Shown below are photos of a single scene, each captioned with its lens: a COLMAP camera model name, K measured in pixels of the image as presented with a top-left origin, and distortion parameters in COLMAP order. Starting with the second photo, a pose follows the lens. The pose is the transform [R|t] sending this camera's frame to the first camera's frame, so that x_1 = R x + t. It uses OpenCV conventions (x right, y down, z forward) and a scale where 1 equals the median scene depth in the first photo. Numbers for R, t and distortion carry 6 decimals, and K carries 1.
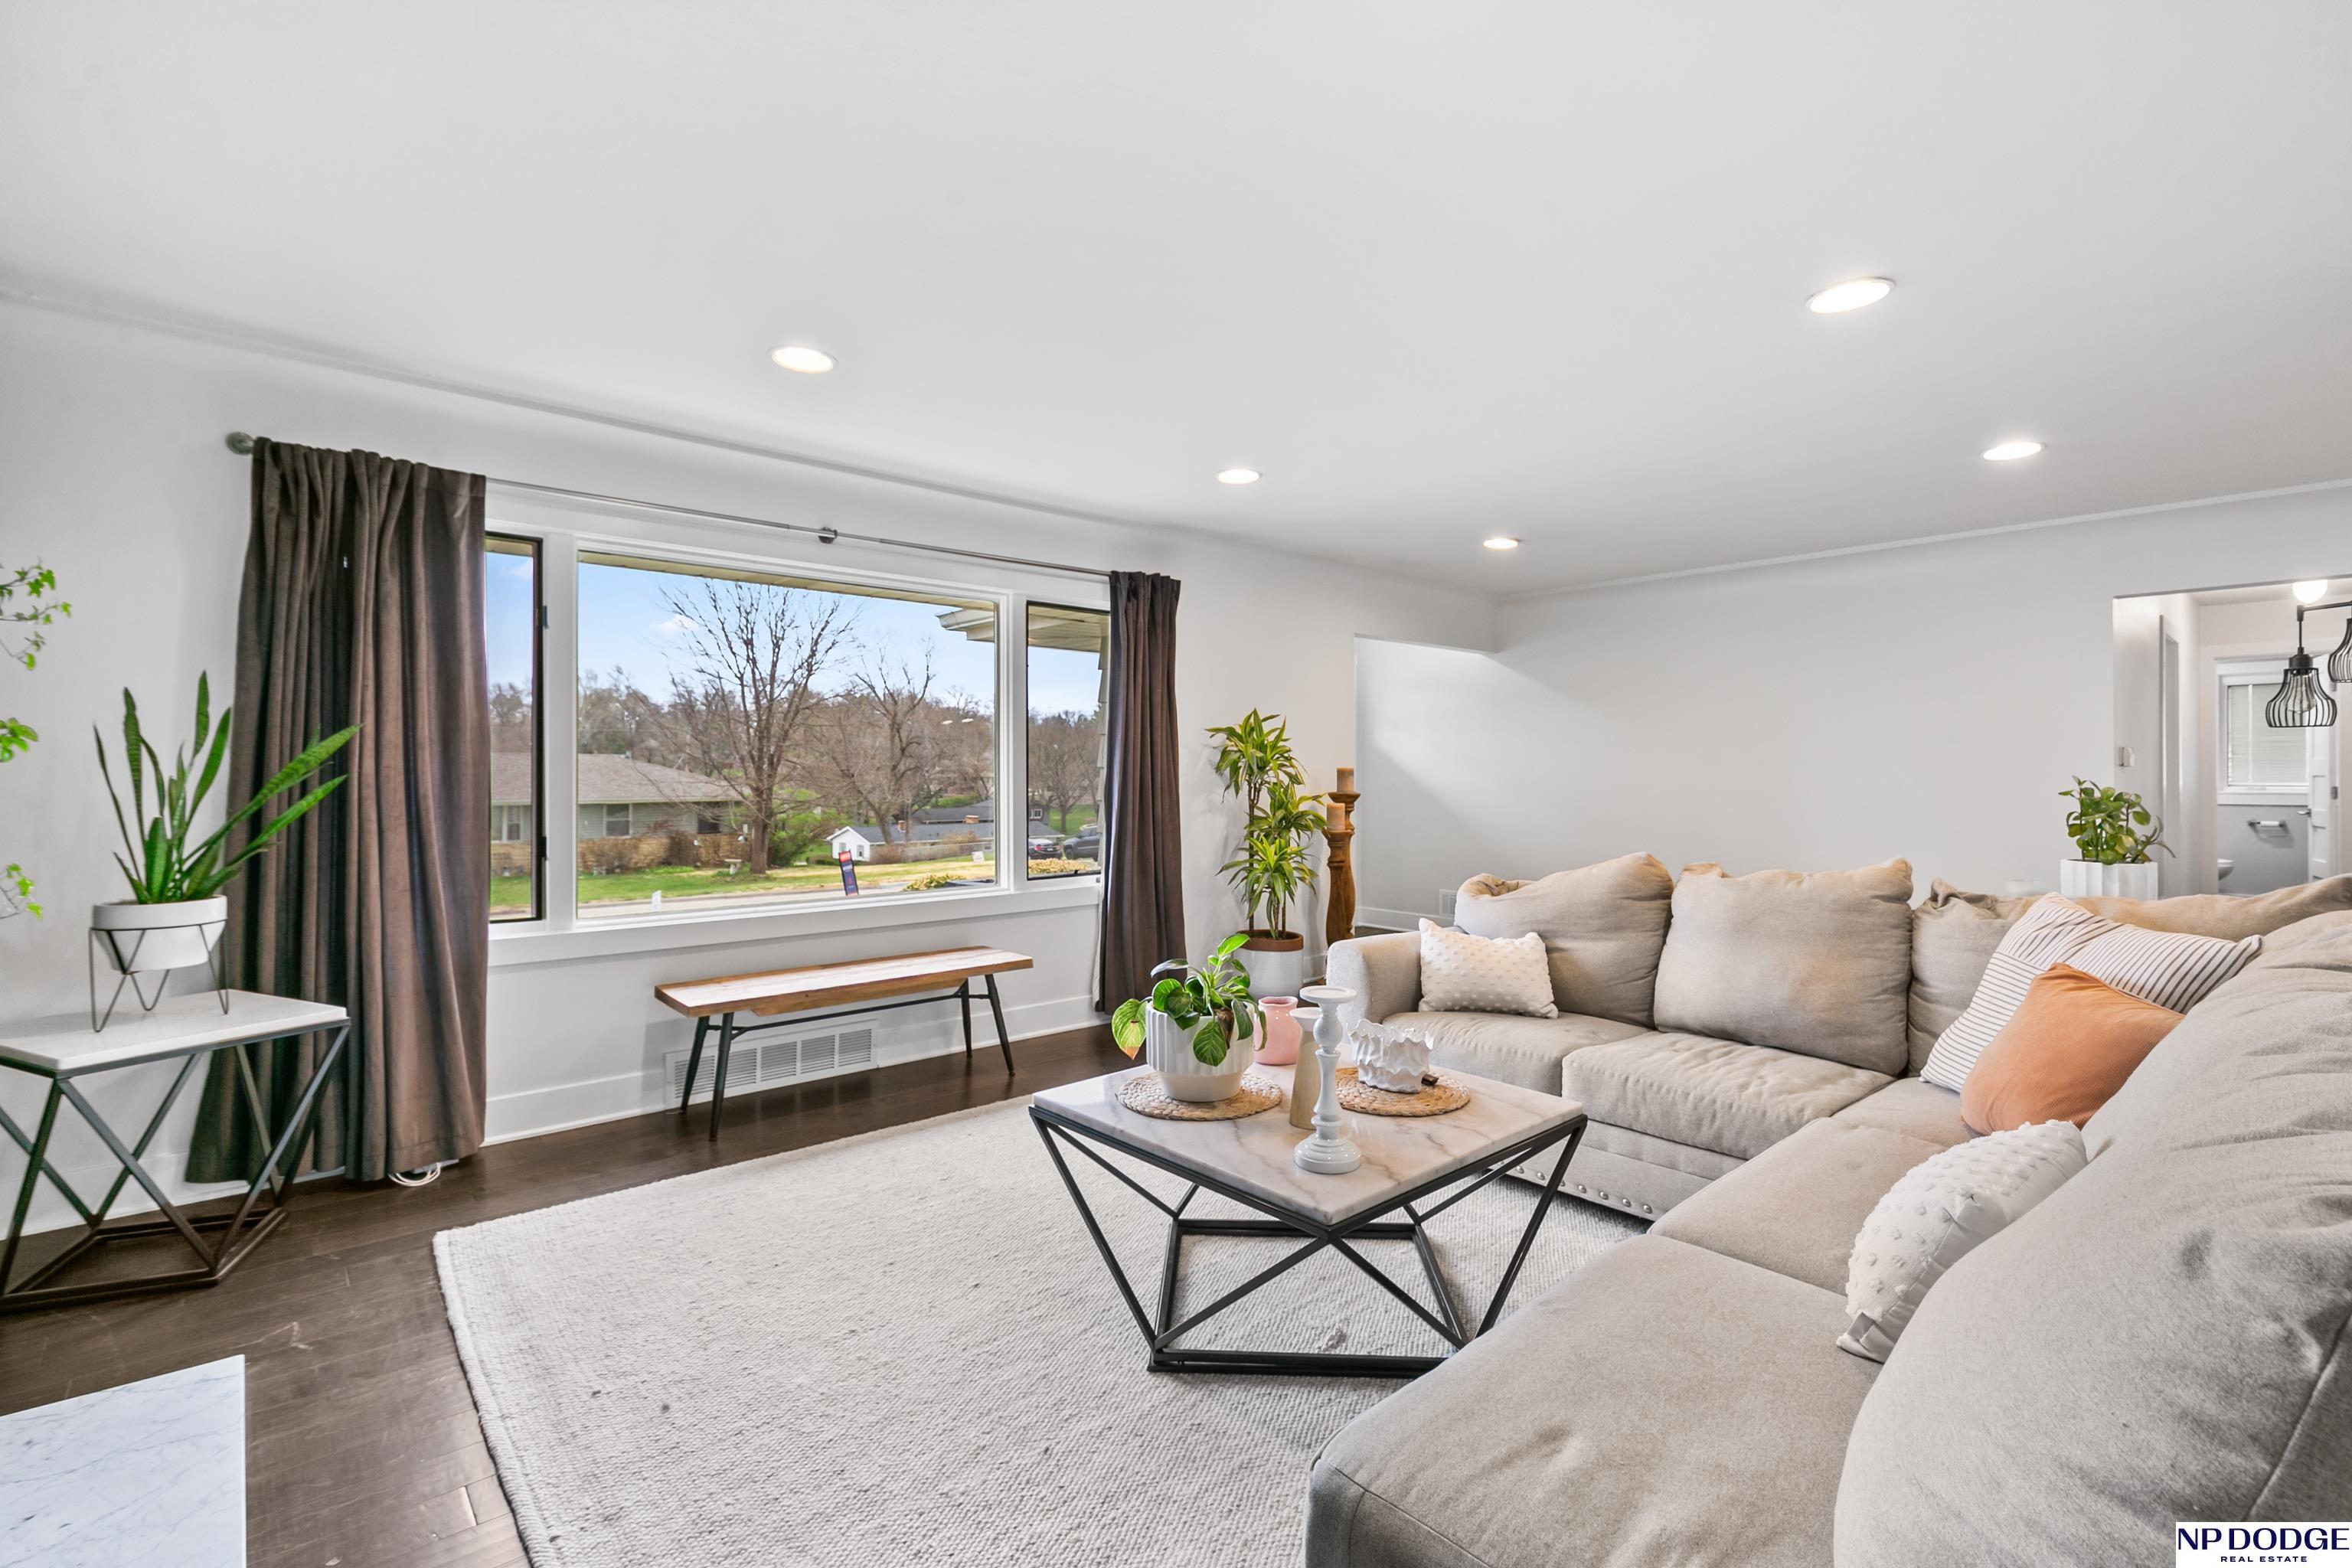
lens RADIAL K [[1051.1, 0, 1176.0], [0, 1051.1, 784.0], [0, 0, 1]] dist [0.002166, 0.000231]
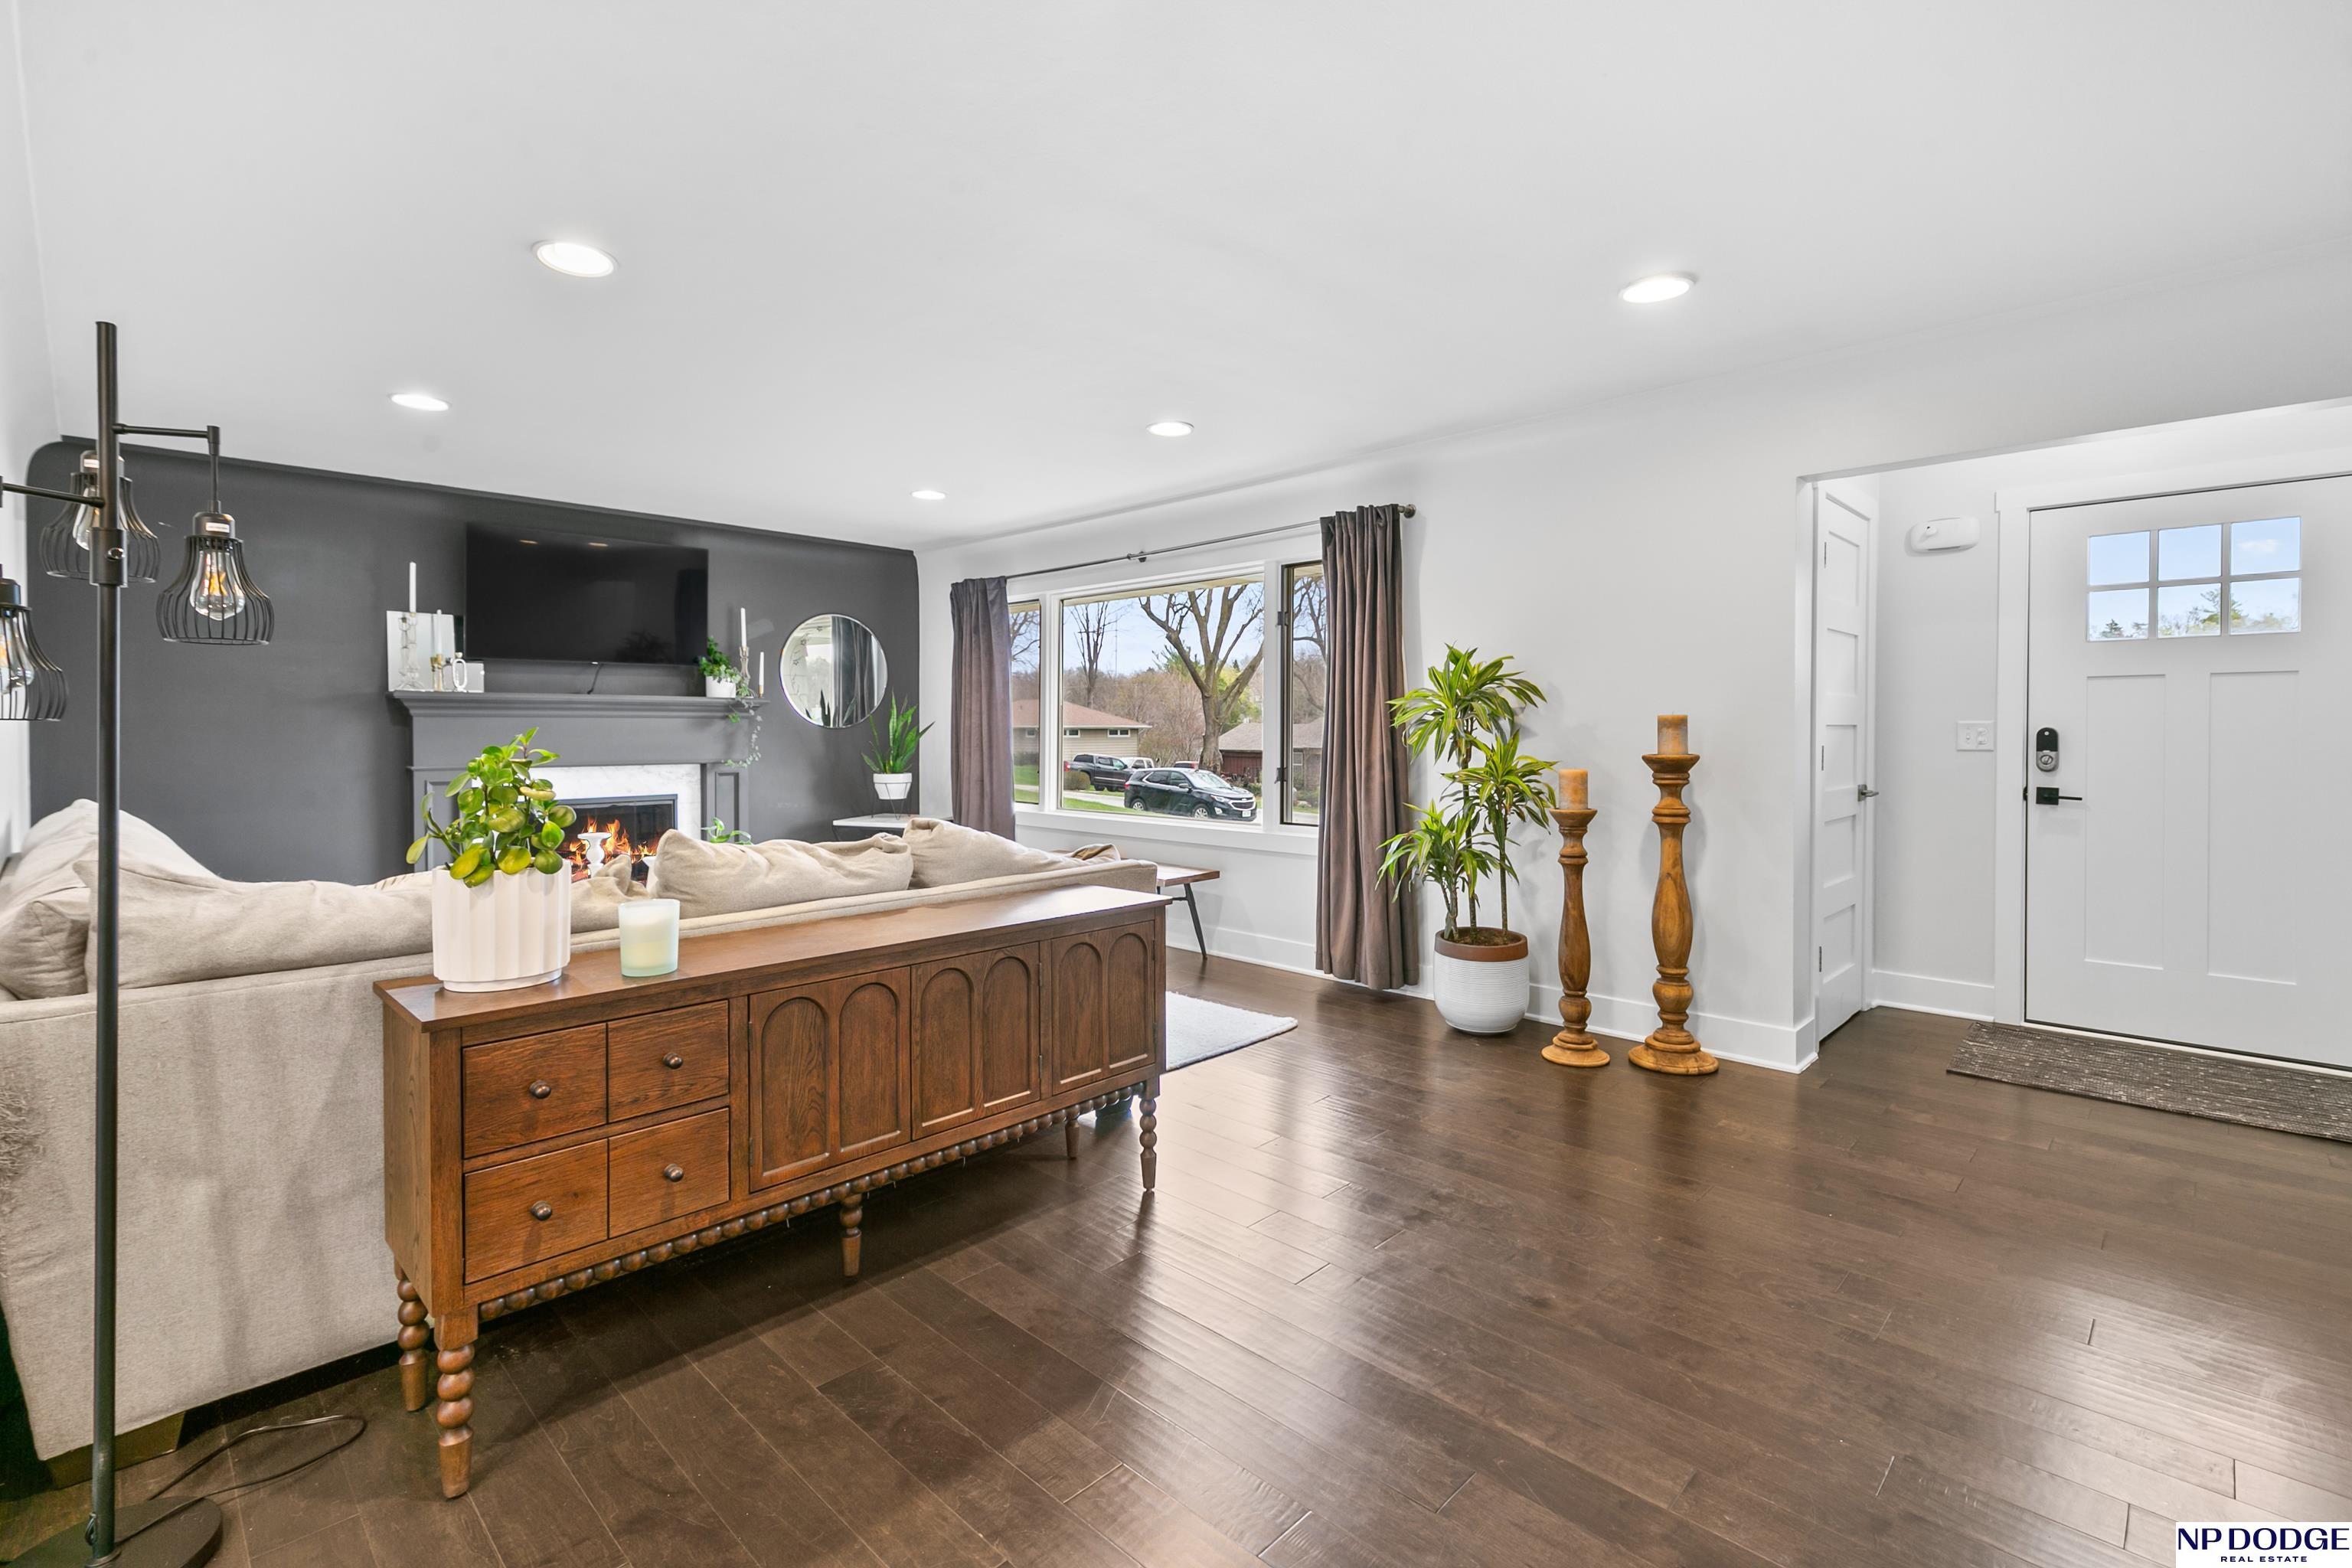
lens RADIAL K [[1081.0, 0, 1169.9], [0, 1081.0, 710.2], [0, 0, 1]] dist [0.011209, 0.000084]
pose [[0.048958, -0.011907, -0.998730, 0.943674], [-0.006309, 0.999905, -0.012231, -0.009590], [0.998781, 0.006900, 0.048878, 0.814363]]
